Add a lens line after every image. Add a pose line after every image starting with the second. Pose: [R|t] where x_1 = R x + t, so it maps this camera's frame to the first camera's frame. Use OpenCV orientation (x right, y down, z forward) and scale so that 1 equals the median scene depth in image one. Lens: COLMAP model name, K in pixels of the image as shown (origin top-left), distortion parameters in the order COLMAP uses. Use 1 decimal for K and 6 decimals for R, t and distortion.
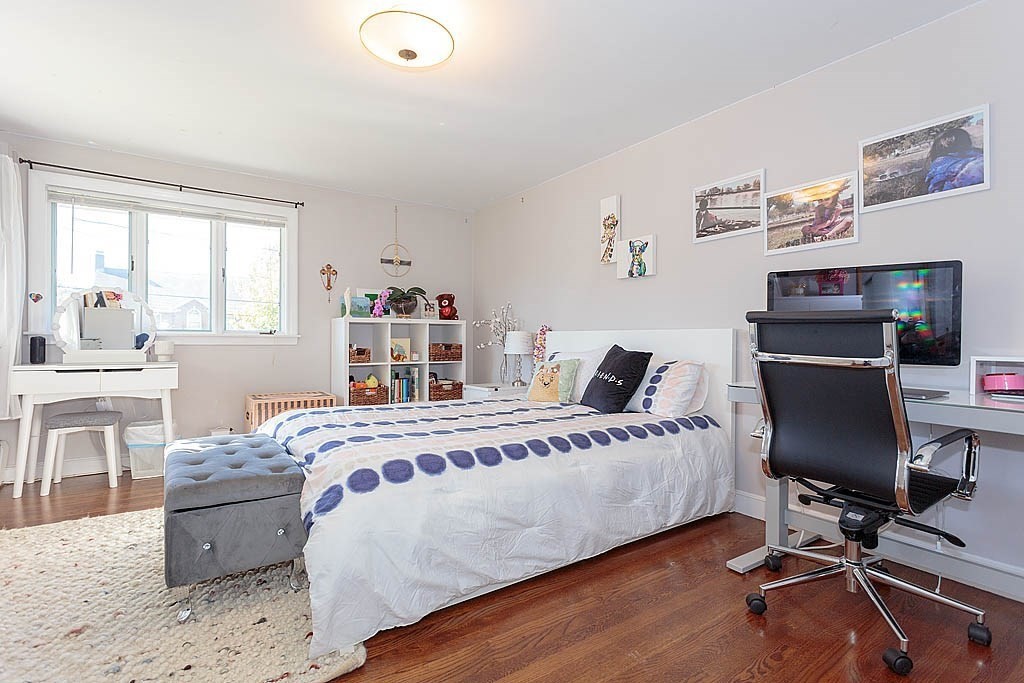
lens RADIAL K [[521.2, 0, 512.4], [0, 521.2, 338.4], [0, 0, 1]] dist [0.001083, 0.003133]
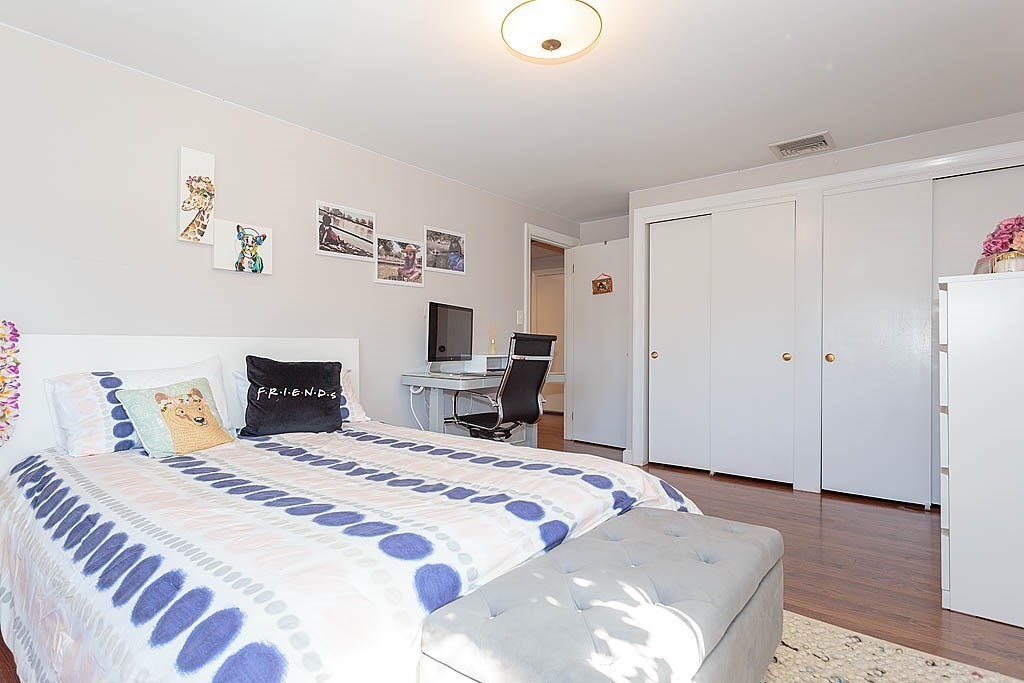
lens RADIAL K [[521.2, 0, 511.3], [0, 521.2, 342.0], [0, 0, 1]] dist [0.001083, 0.003133]
pose [[-0.309413, 0.003787, 0.950920, -0.764699], [0.000778, 0.999993, -0.003729, -0.006689], [-0.950927, -0.000414, -0.309414, 0.992549]]
